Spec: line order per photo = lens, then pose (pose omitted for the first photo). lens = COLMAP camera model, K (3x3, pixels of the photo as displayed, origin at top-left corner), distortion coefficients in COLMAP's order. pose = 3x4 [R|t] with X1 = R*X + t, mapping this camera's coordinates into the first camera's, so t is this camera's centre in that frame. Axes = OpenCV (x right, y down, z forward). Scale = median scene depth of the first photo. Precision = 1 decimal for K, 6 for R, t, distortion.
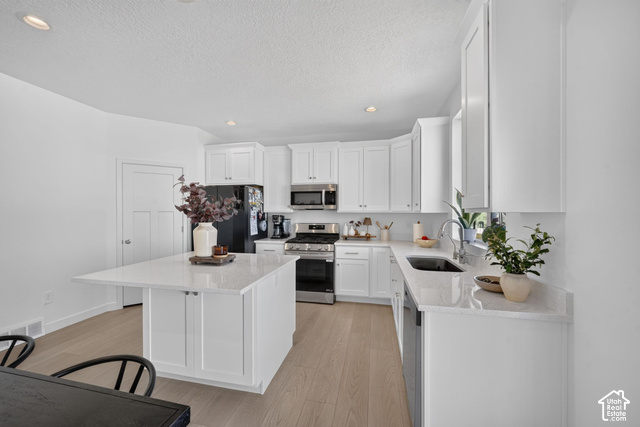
lens RADIAL K [[253.5, 0, 320.0], [0, 253.5, 213.5], [0, 0, 1]] dist [-0.000030, 0.000050]
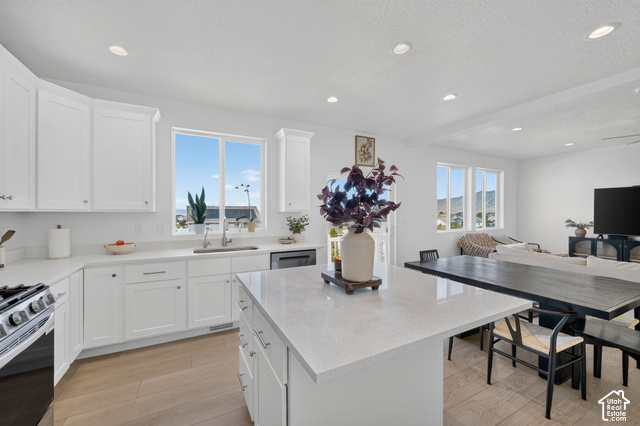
lens RADIAL K [[255.1, 0, 320.0], [0, 255.1, 213.0], [0, 0, 1]] dist [0.000512, 0.000009]
pose [[-0.635124, -0.011188, 0.772329, -0.526554], [-0.000939, 0.999906, 0.013712, -0.009119], [-0.772409, 0.007983, -0.635075, 0.868091]]
